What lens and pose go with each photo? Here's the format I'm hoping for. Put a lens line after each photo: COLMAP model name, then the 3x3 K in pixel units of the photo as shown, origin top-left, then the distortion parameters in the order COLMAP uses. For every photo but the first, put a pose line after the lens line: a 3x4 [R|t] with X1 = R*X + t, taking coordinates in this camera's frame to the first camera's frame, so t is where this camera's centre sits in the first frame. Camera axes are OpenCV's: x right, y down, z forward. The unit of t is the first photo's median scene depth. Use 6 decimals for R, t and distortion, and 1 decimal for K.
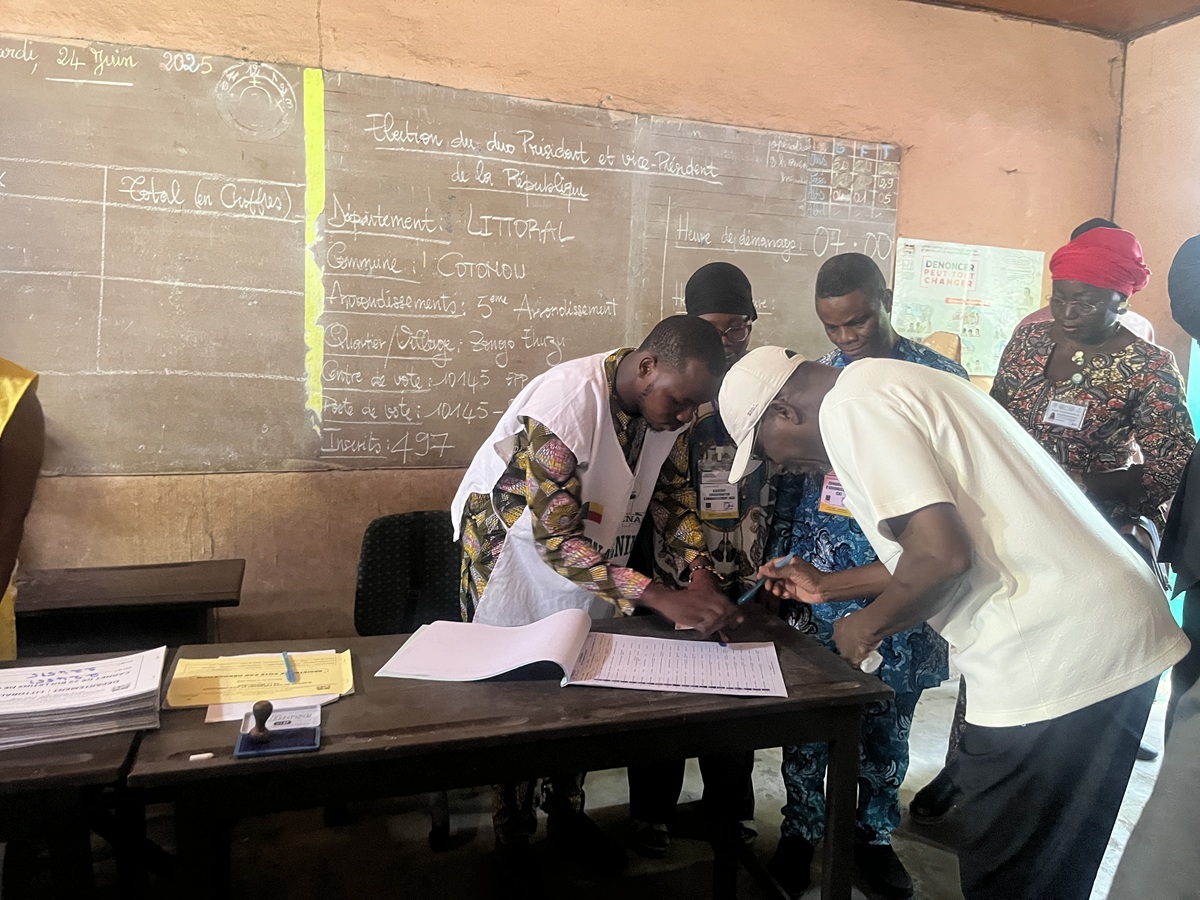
lens RADIAL K [[914.9, 0, 608.8], [0, 914.9, 449.3], [0, 0, 1]] dist [0.007867, -0.020855]
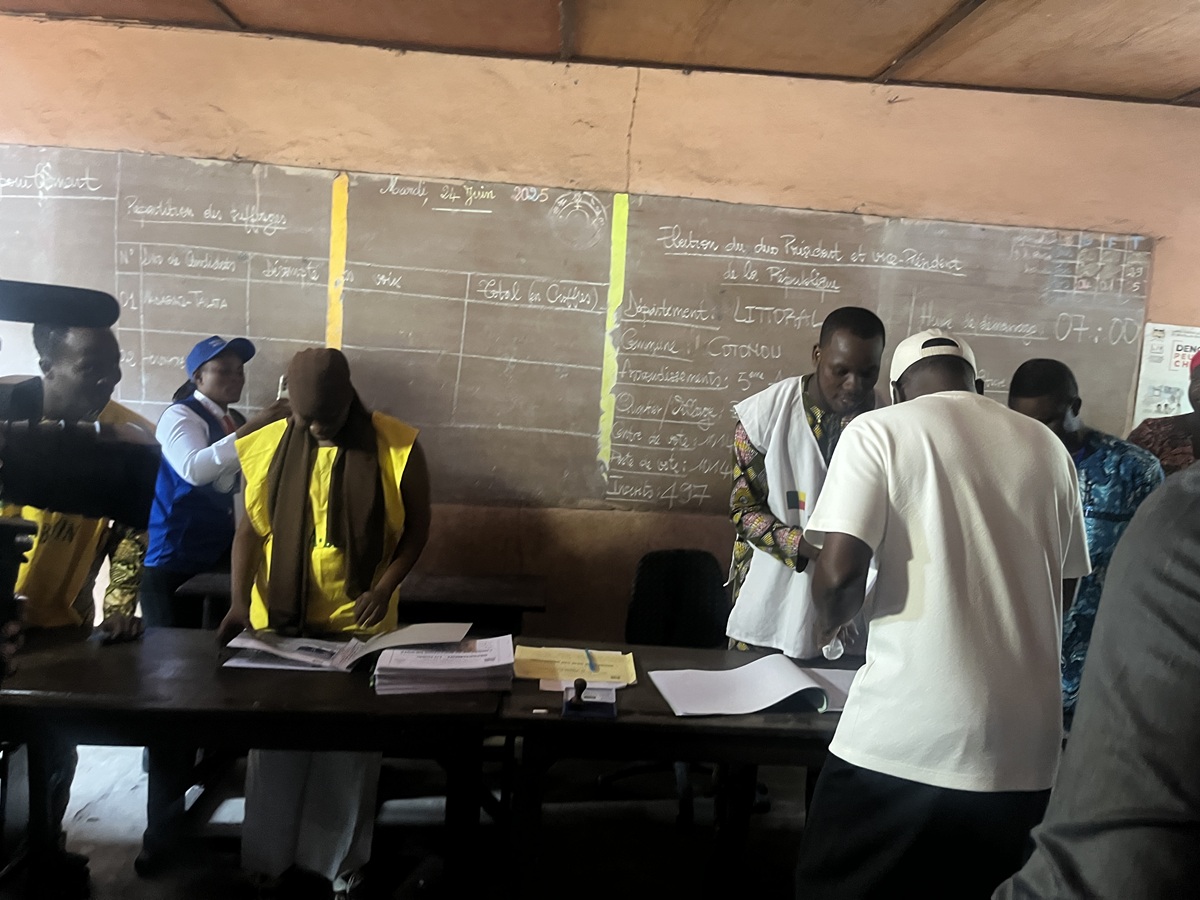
lens RADIAL K [[914.9, 0, 601.0], [0, 914.9, 441.1], [0, 0, 1]] dist [0.007867, -0.020855]
pose [[0.960261, 0.057009, -0.273220, 0.016642], [-0.067421, 0.997307, -0.028862, -0.033491], [0.270839, 0.046136, 0.961518, -0.210594]]
